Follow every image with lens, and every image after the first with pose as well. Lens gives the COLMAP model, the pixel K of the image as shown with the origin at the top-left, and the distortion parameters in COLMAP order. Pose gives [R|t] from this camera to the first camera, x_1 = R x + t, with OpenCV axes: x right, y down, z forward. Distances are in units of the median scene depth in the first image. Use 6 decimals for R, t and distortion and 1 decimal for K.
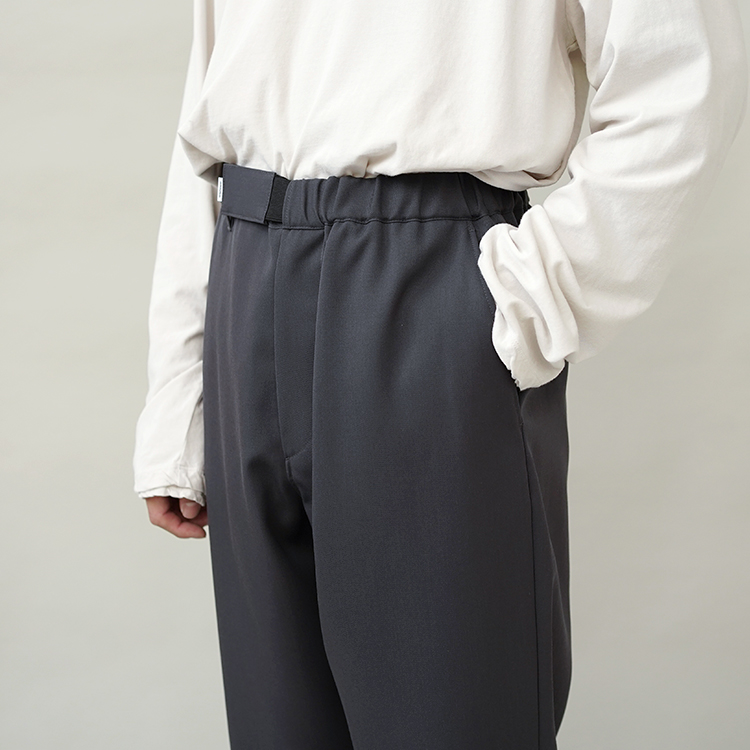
lens RADIAL K [[1347.1, 0, 375.0], [0, 1347.1, 375.0], [0, 0, 1]] dist [0.014177, -1.682911]
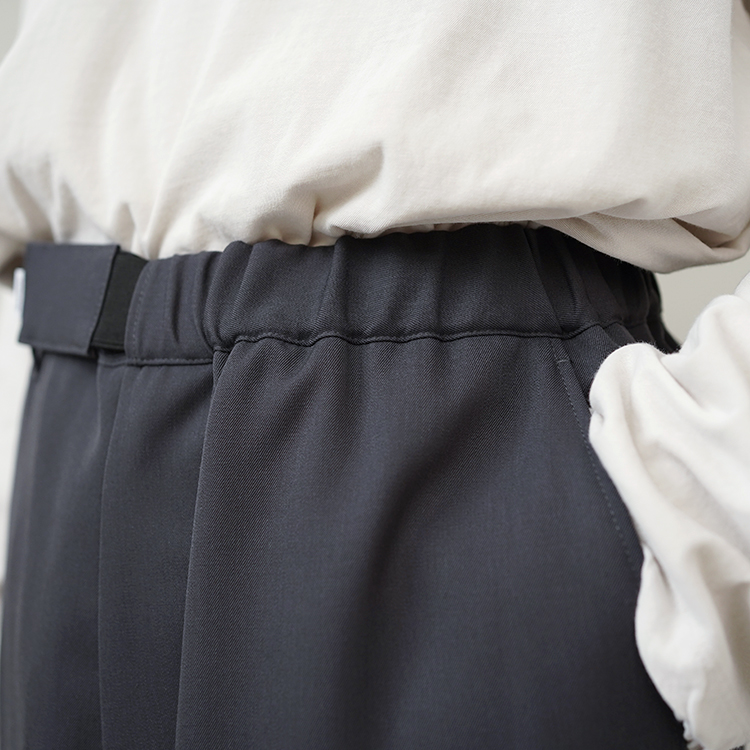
lens RADIAL K [[1103.2, 0, 375.8], [0, 1103.2, 347.3], [0, 0, 1]] dist [0.133797, -0.010992]
pose [[0.999821, 0.000885, 0.018919, 0.007301], [0.002582, 0.983213, -0.182445, -0.049008], [-0.018763, 0.182461, 0.983034, 0.662605]]
